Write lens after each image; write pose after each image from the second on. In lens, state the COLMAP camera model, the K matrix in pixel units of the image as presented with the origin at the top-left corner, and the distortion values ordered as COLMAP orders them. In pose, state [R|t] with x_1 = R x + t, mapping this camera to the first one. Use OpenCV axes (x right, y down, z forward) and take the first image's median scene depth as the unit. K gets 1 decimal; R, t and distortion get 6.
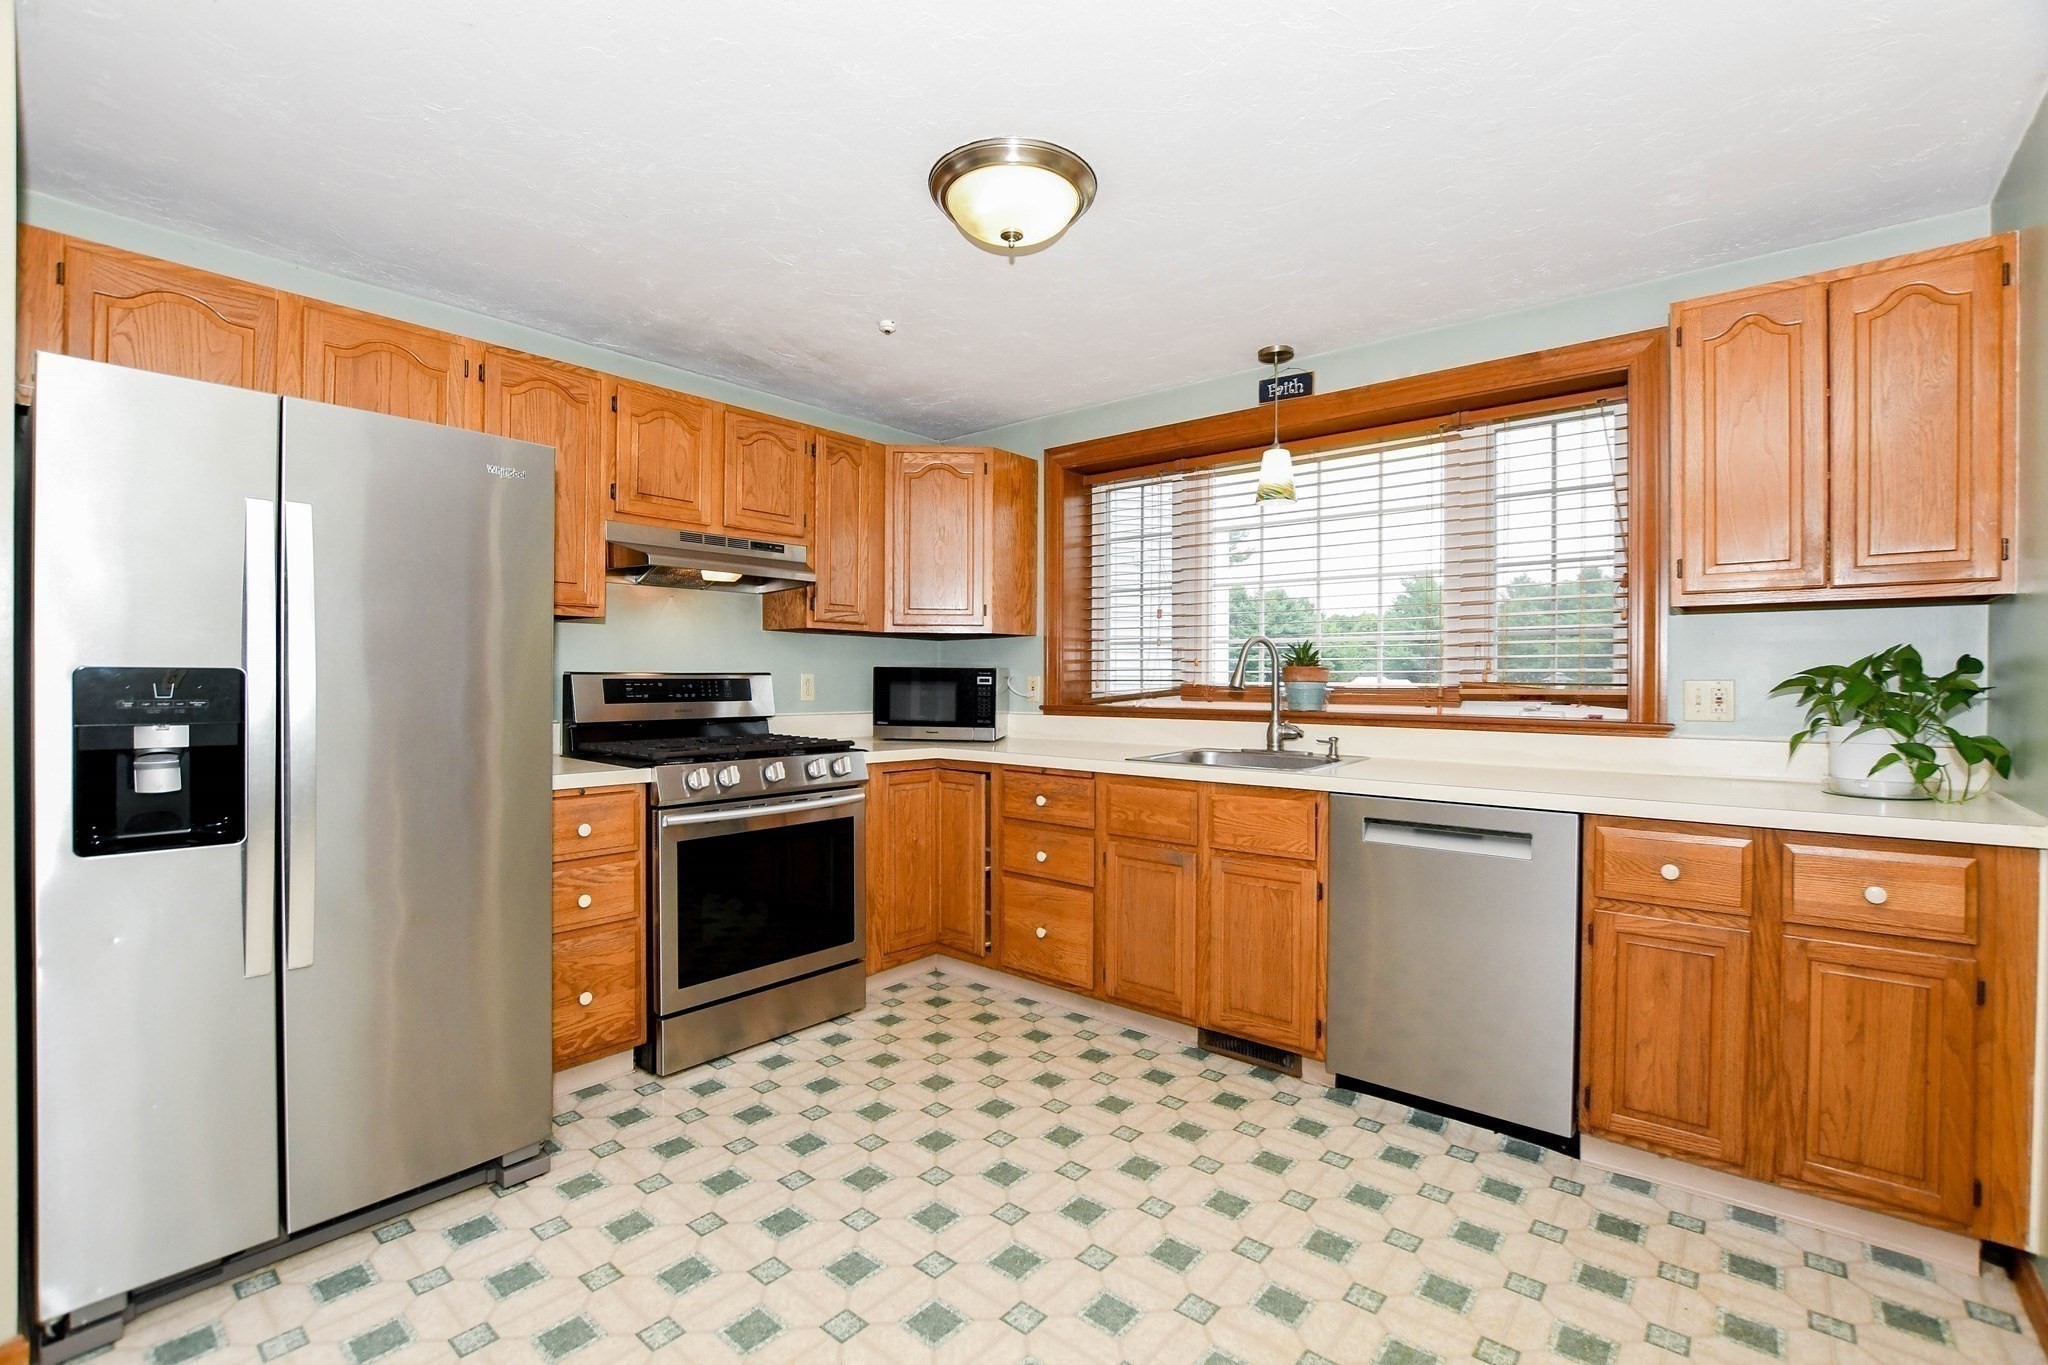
lens RADIAL K [[903.7, 0, 1017.0], [0, 903.7, 684.1], [0, 0, 1]] dist [-0.032144, 0.005166]
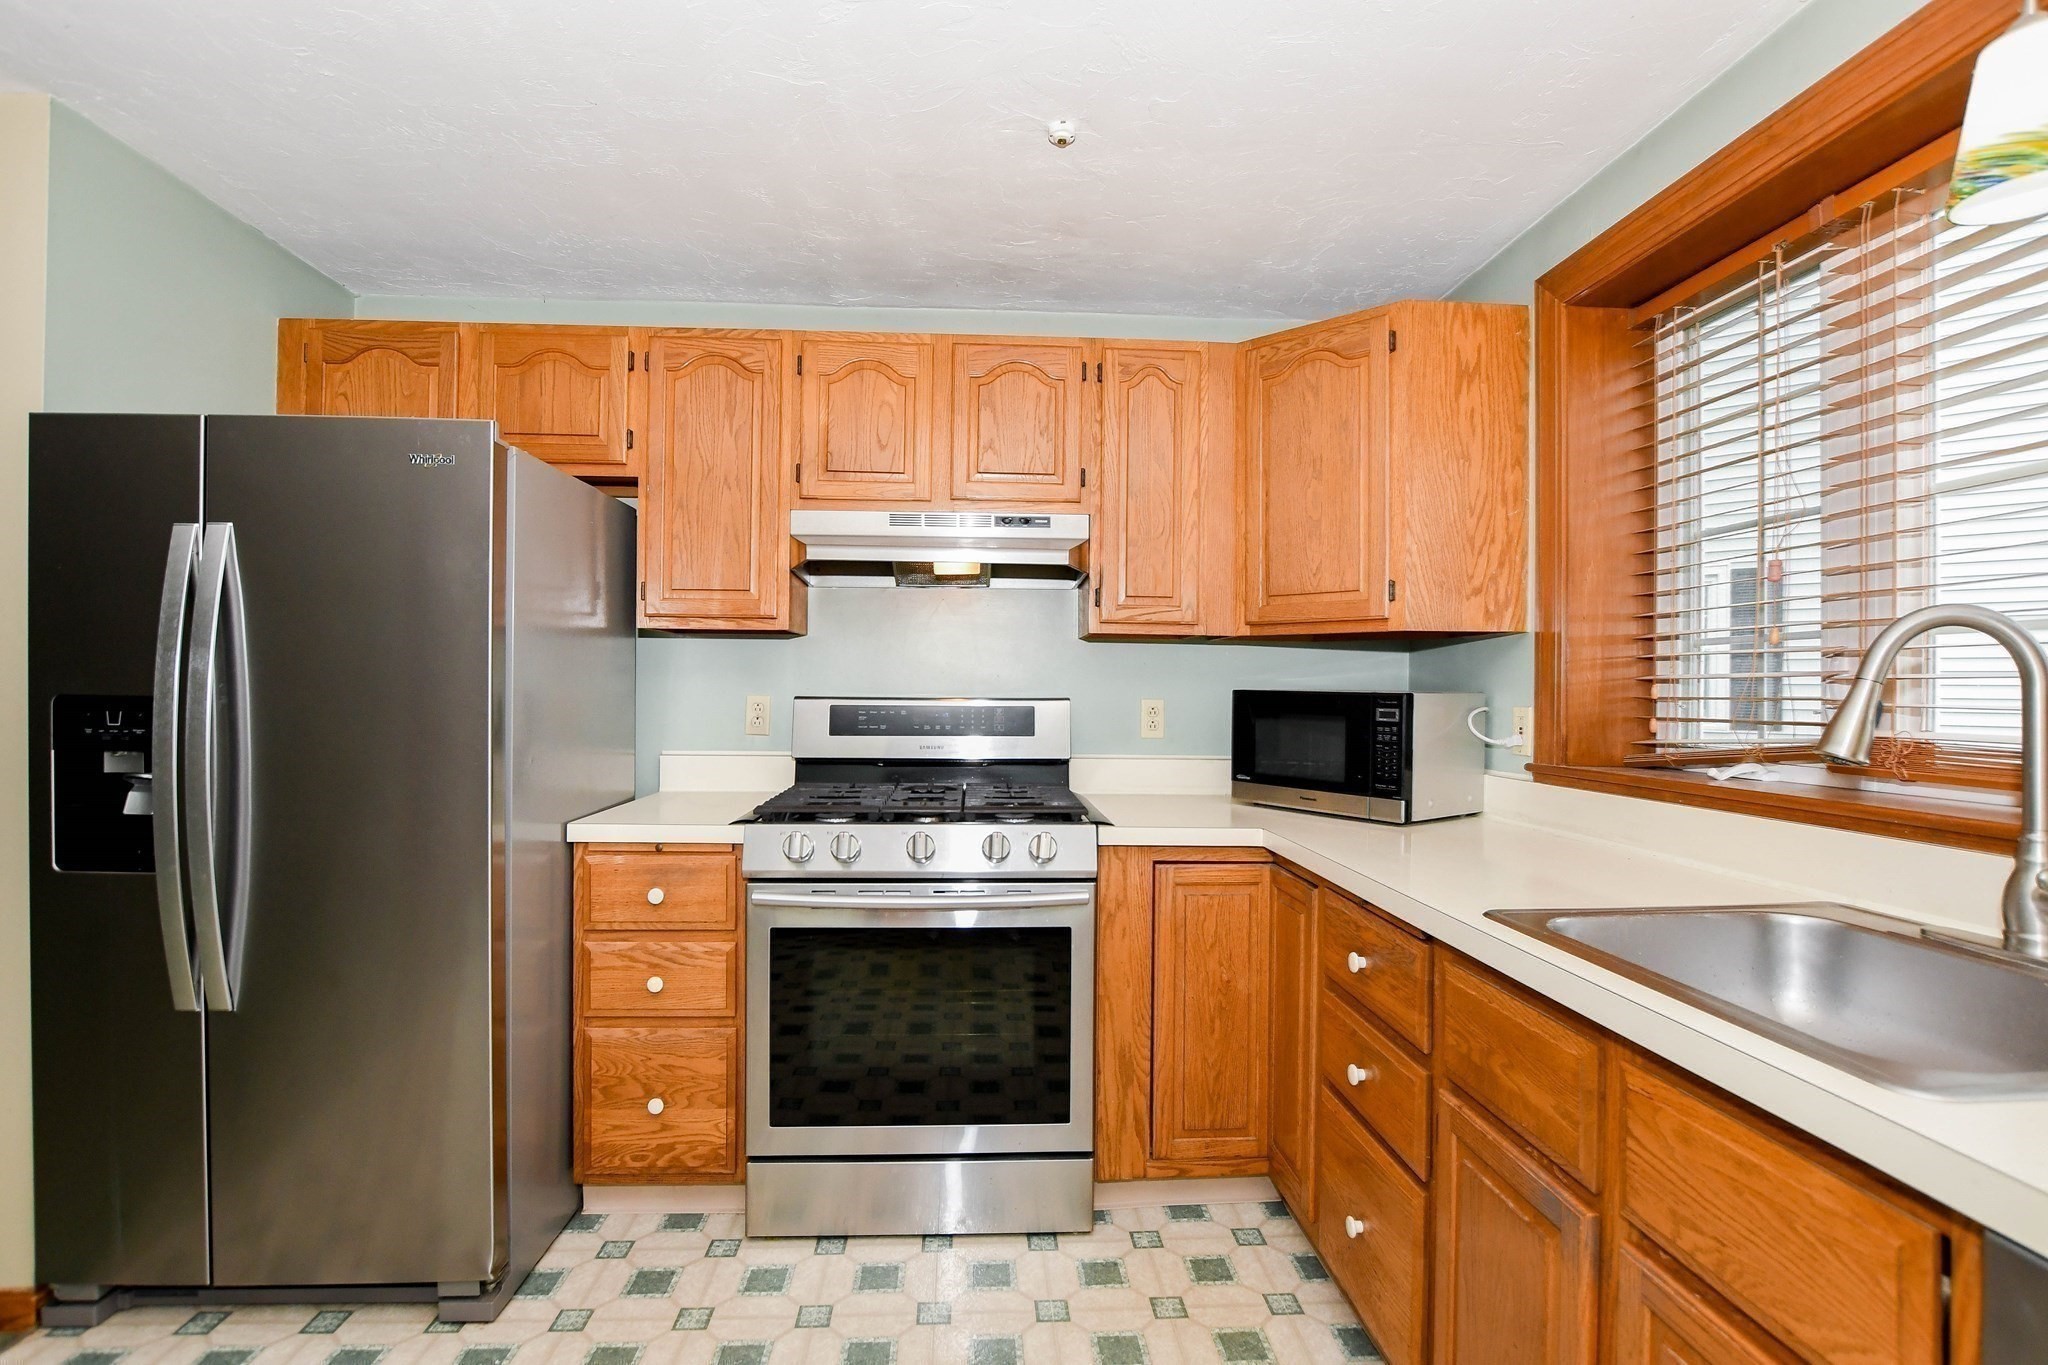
lens RADIAL K [[952.0, 0, 1018.7], [0, 952.0, 683.9], [0, 0, 1]] dist [-0.020473, 0.000203]
pose [[0.688165, -0.000296, -0.725554, 0.295454], [-0.011731, 0.999865, -0.011535, -0.017288], [0.725460, 0.016449, 0.688068, 0.536528]]
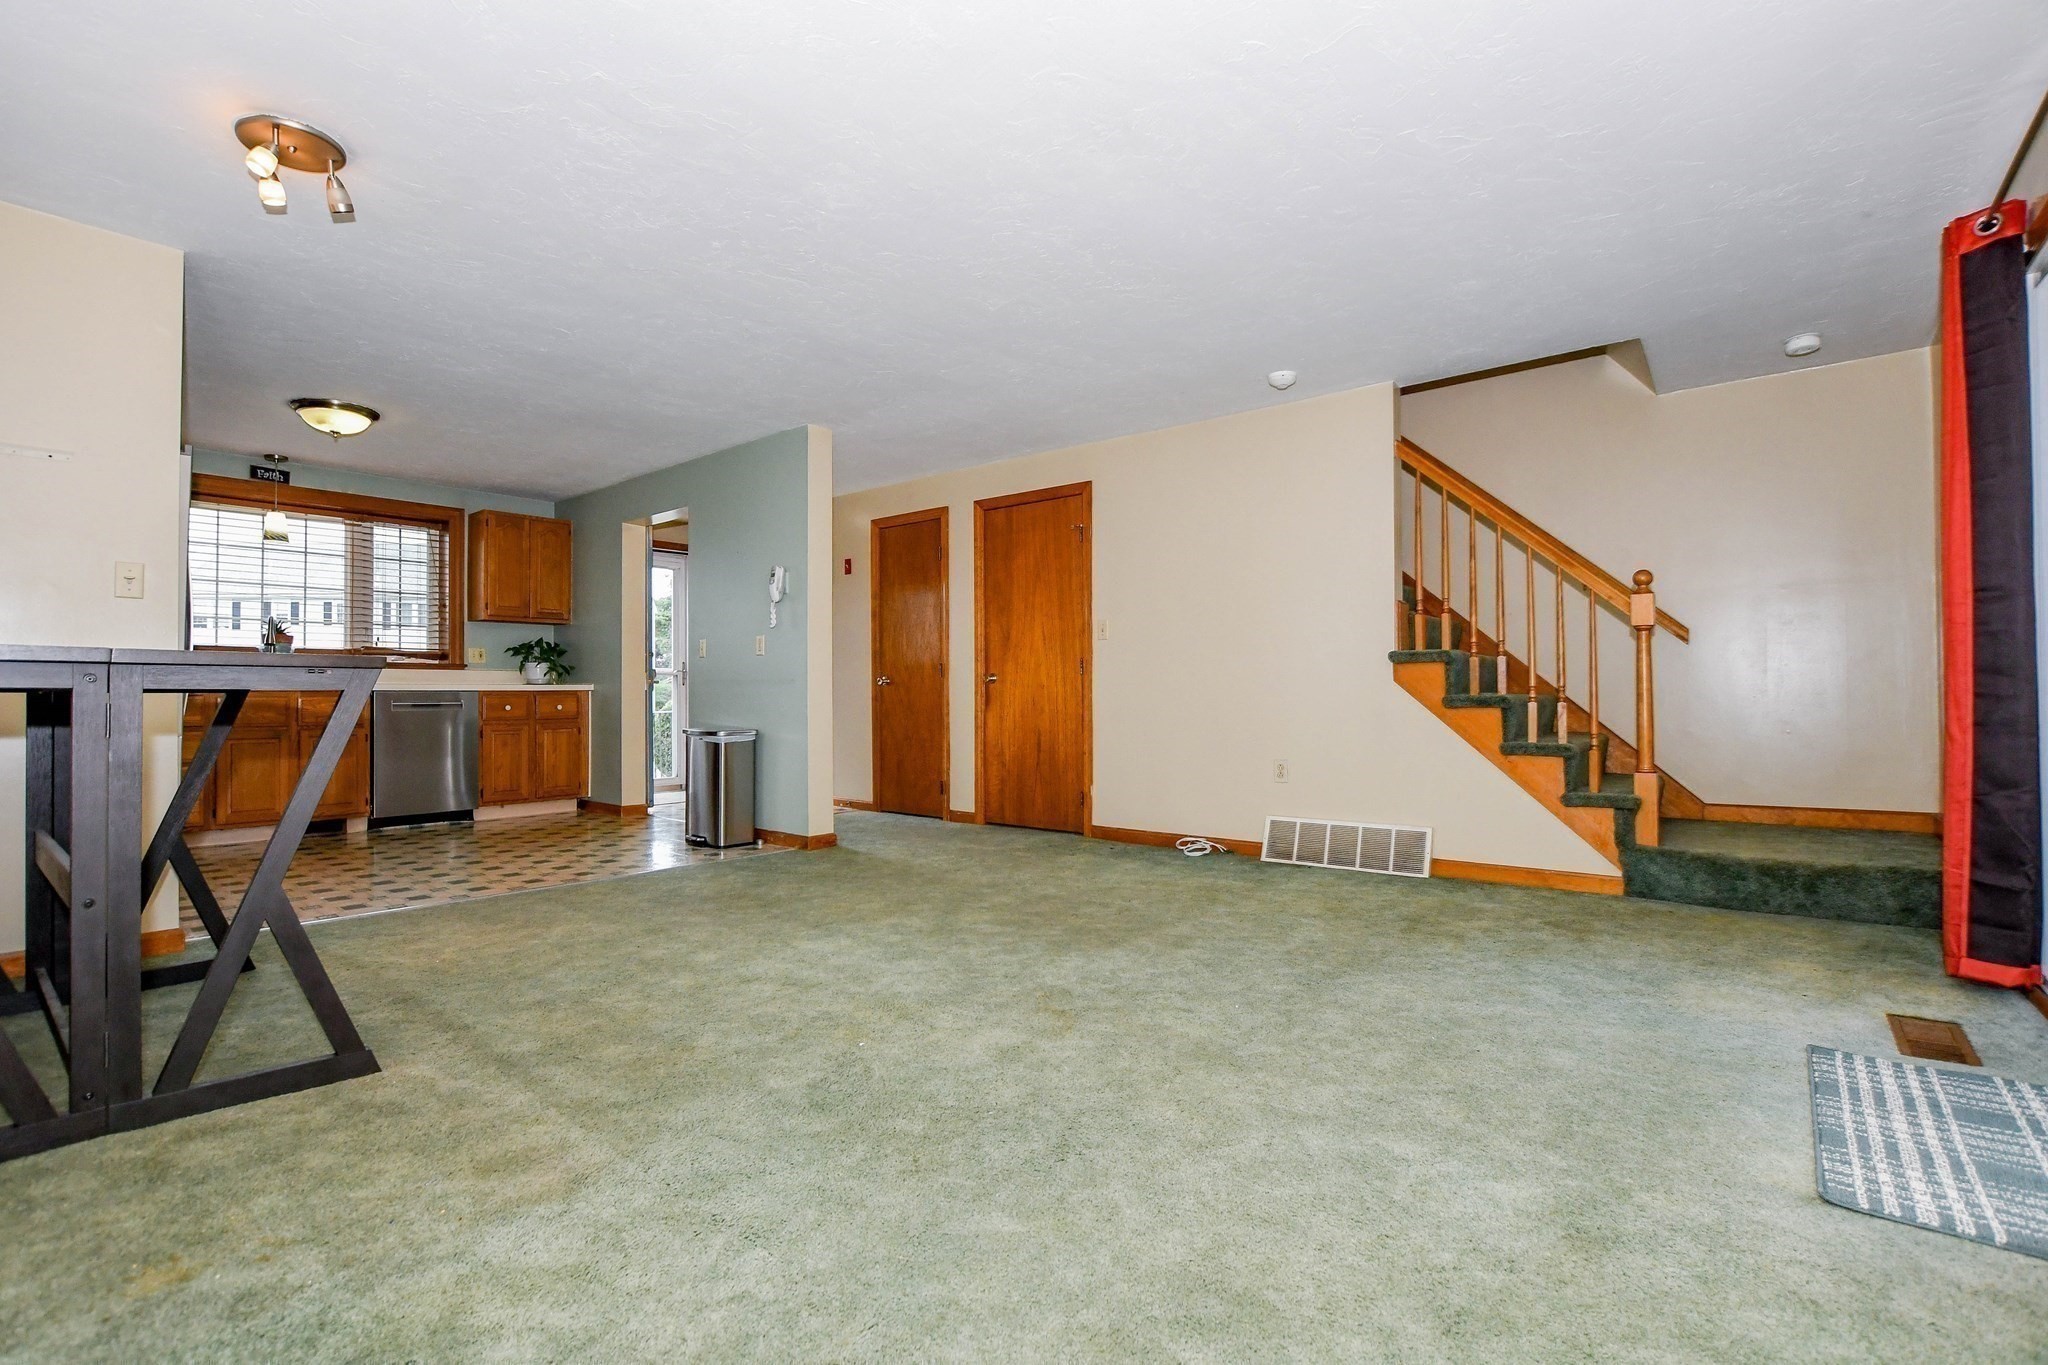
lens RADIAL K [[927.6, 0, 1019.7], [0, 927.6, 681.0], [0, 0, 1]] dist [-0.037622, 0.007484]
pose [[-0.015890, 0.006915, 0.999850, -1.619533], [0.010414, 0.999923, -0.006750, 0.107345], [-0.999820, 0.010305, -0.015960, -0.465163]]
